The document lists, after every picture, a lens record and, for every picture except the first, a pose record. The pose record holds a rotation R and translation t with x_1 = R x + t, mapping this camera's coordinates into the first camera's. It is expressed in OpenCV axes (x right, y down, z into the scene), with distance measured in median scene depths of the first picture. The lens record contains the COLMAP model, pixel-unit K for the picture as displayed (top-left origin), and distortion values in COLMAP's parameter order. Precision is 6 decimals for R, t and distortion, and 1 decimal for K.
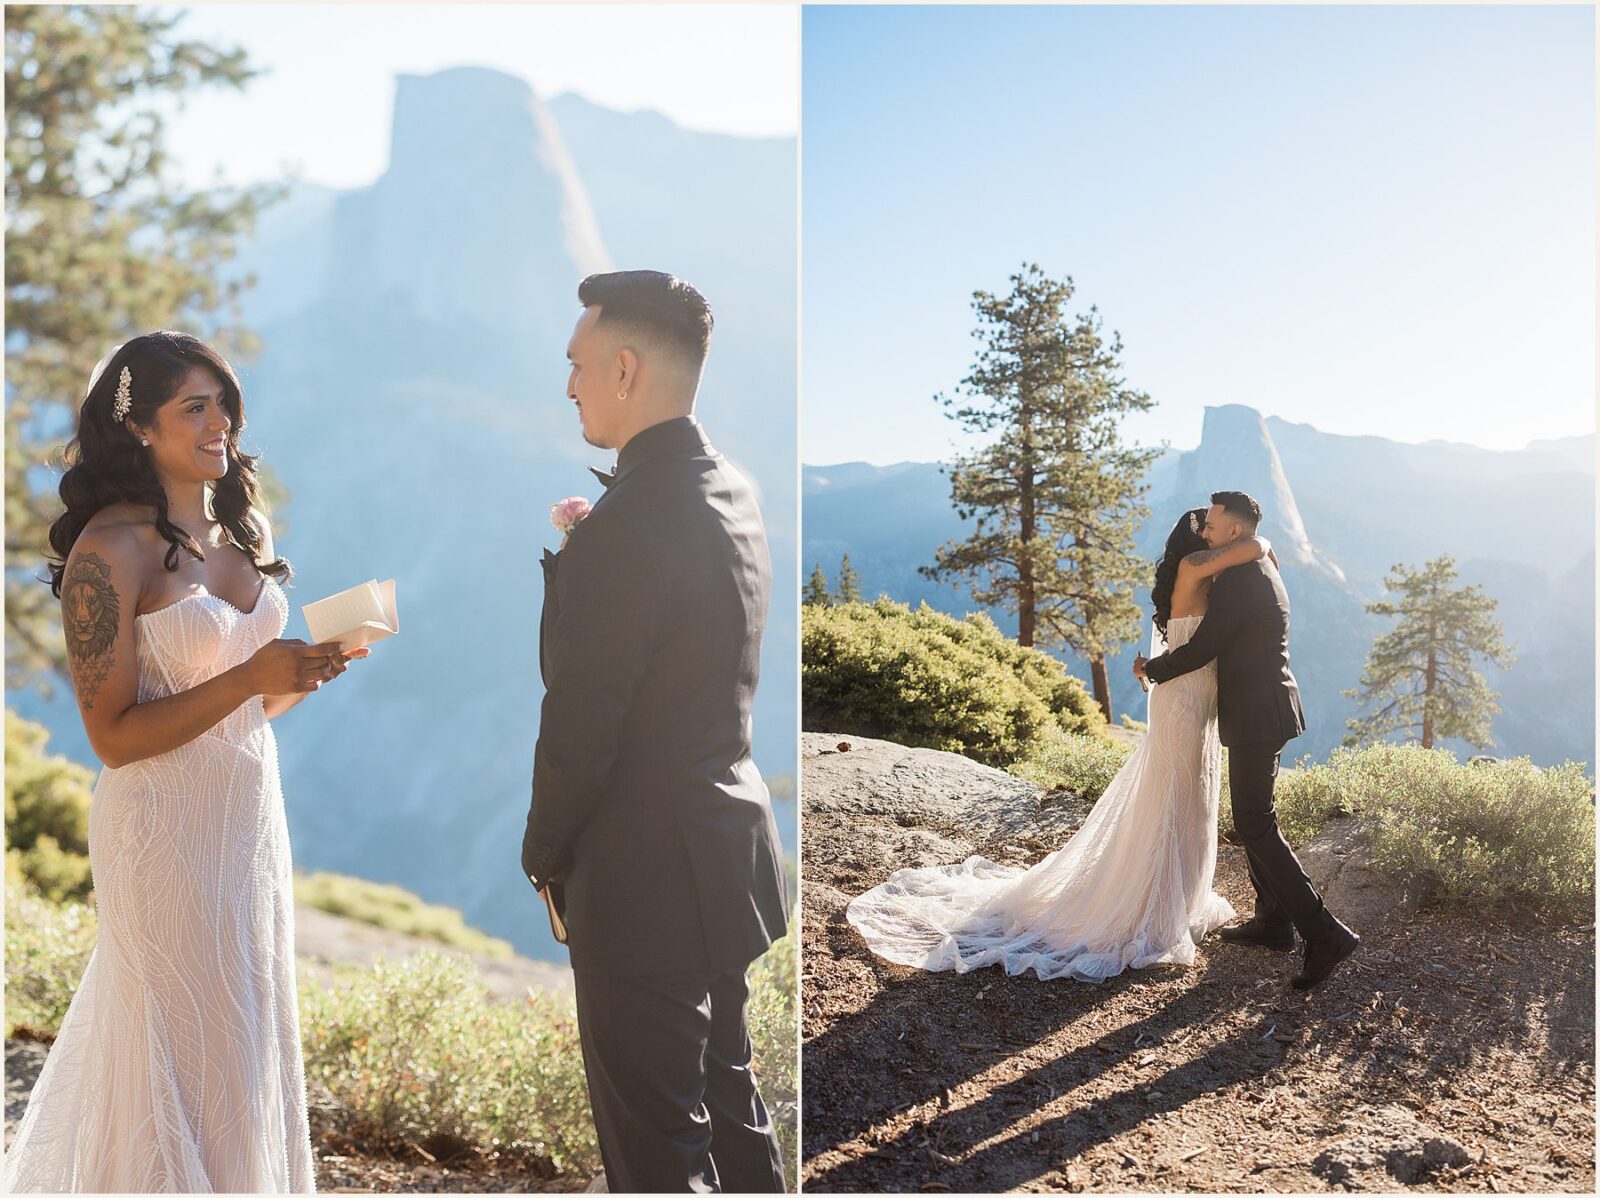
lens RADIAL K [[5133.7, 0, 800.0], [0, 5133.7, 599.0], [0, 0, 1]] dist [0.211555, 1.098167]
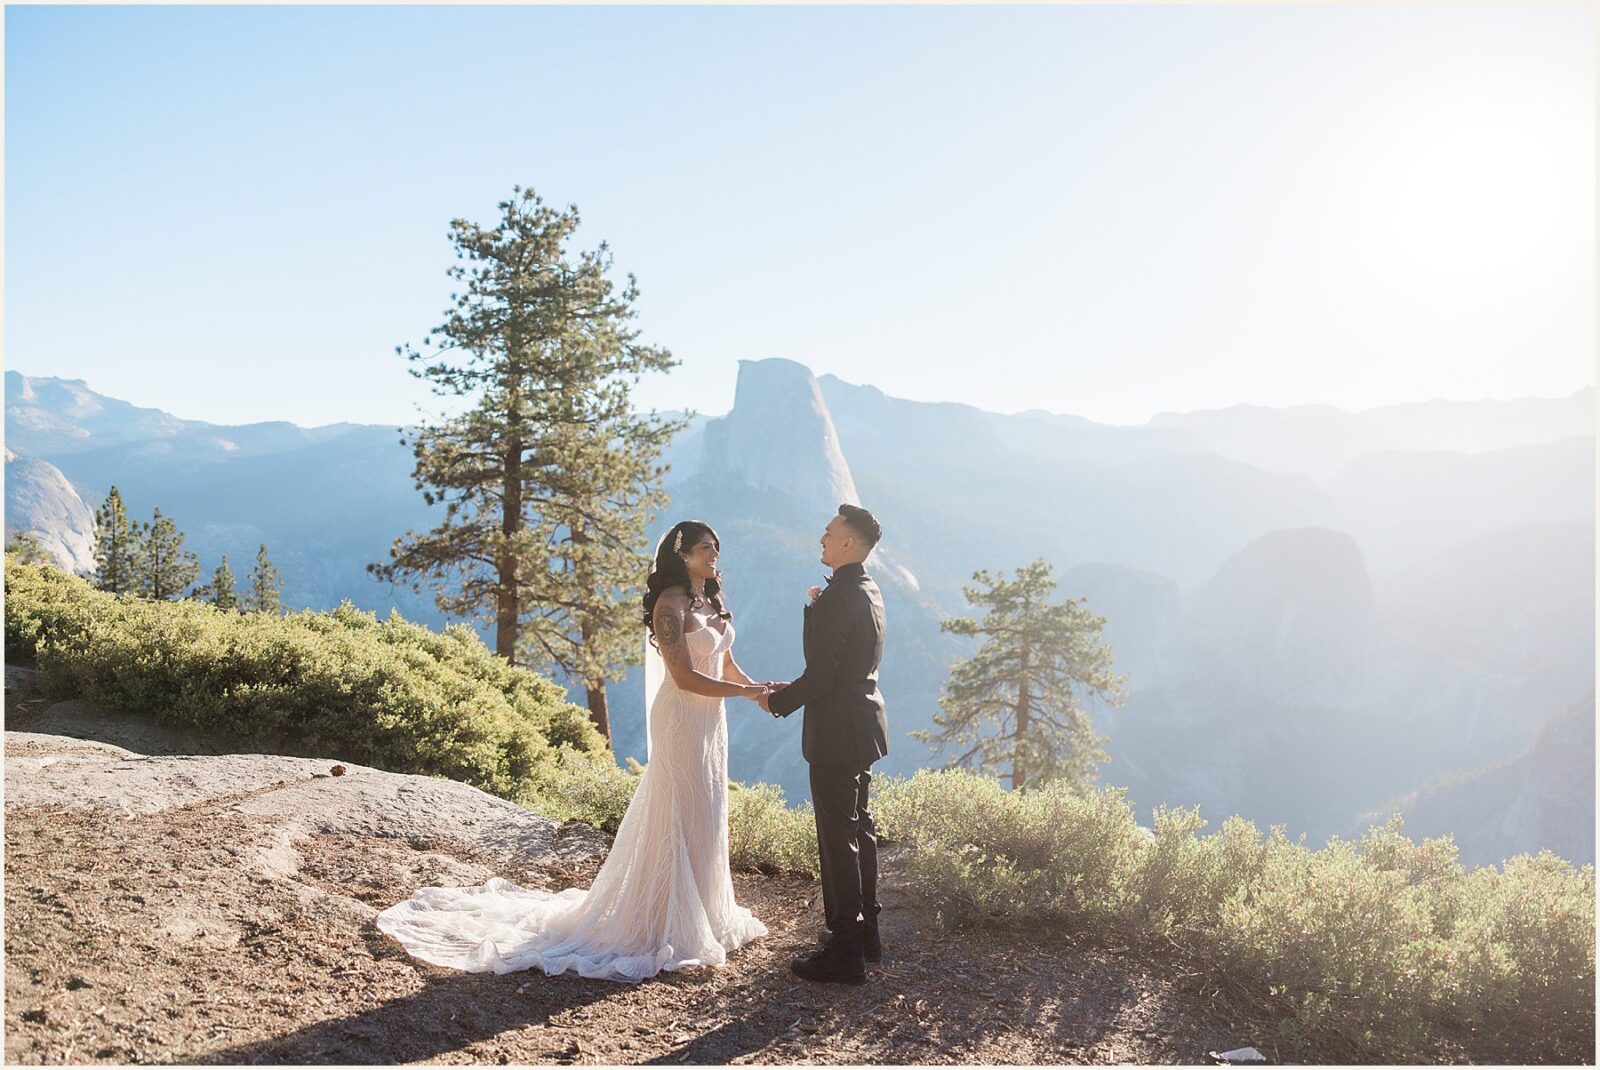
lens RADIAL K [[1212.5, 0, 800.0], [0, 1212.5, 535.0], [0, 0, 1]] dist [0.007923, -0.007963]
pose [[0.993318, 0.021395, 0.113409, 0.067063], [-0.013782, 0.997624, -0.067494, 0.000779], [-0.114583, 0.065480, 0.991253, 0.811454]]
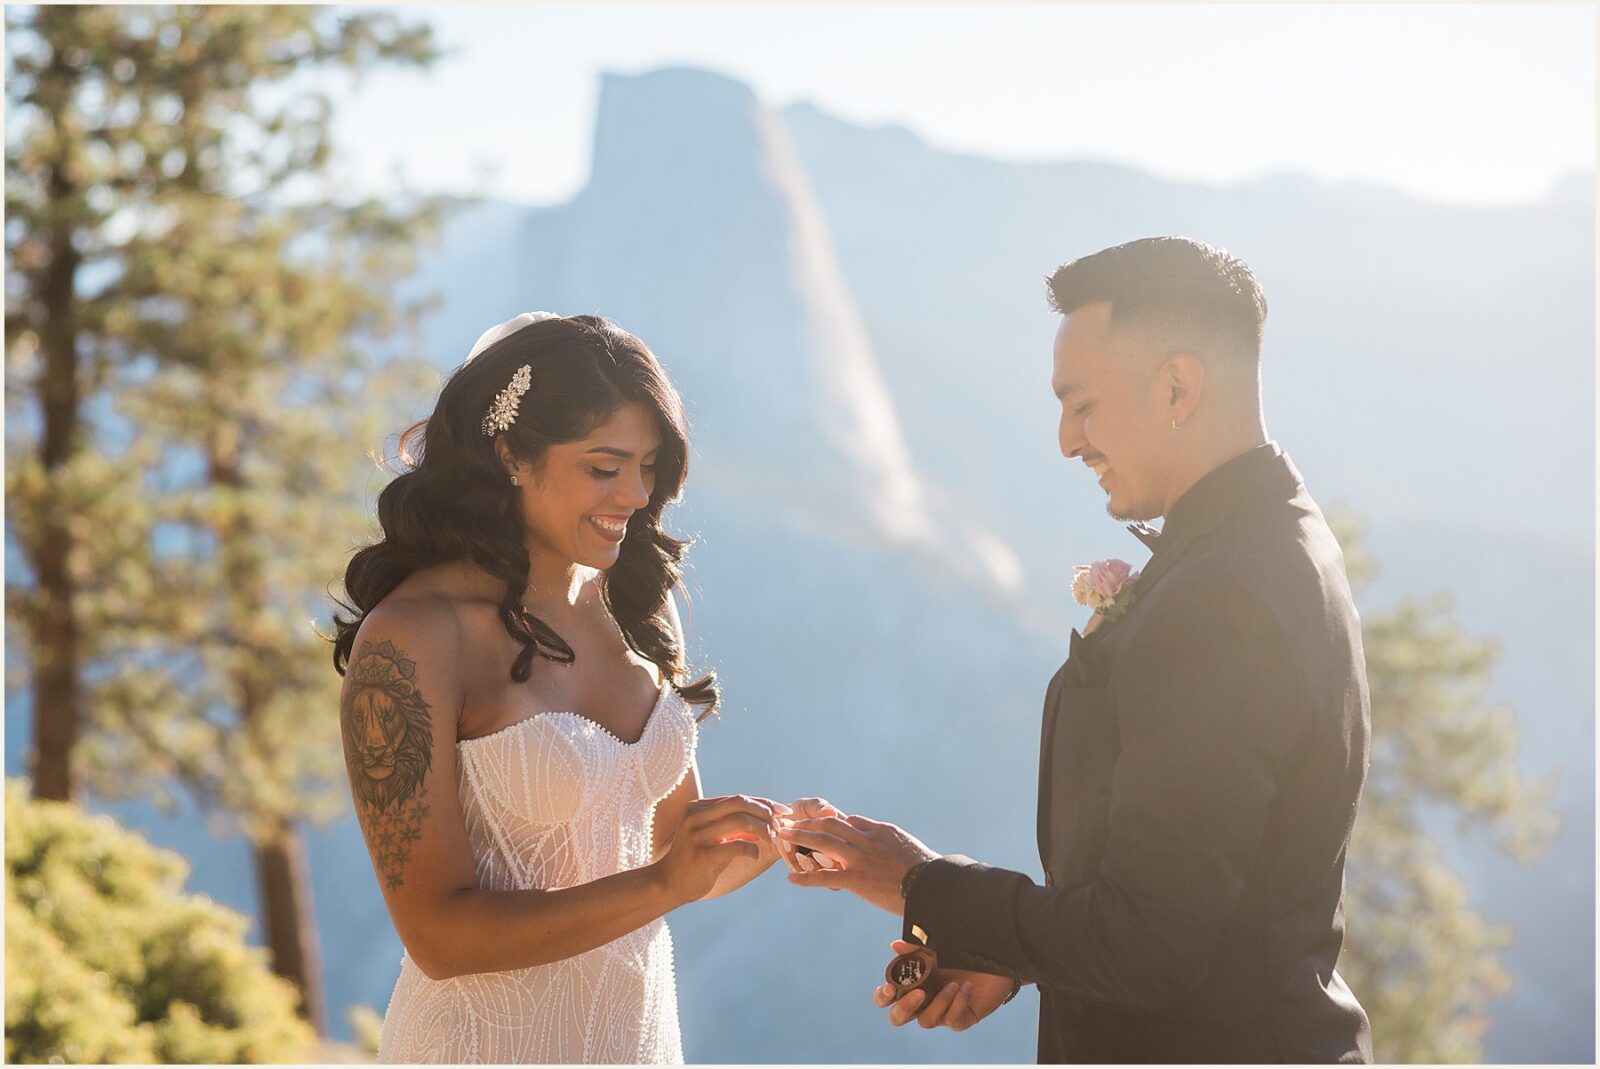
lens RADIAL K [[2776.2, 0, 673.3], [0, 2776.2, 532.6], [0, 0, 1]] dist [-0.010556, 0.001081]
pose [[0.995972, -0.000864, 0.089662, 0.067000], [0.004917, 0.998976, -0.044986, 0.000718], [-0.089531, 0.045246, 0.994956, 0.823505]]
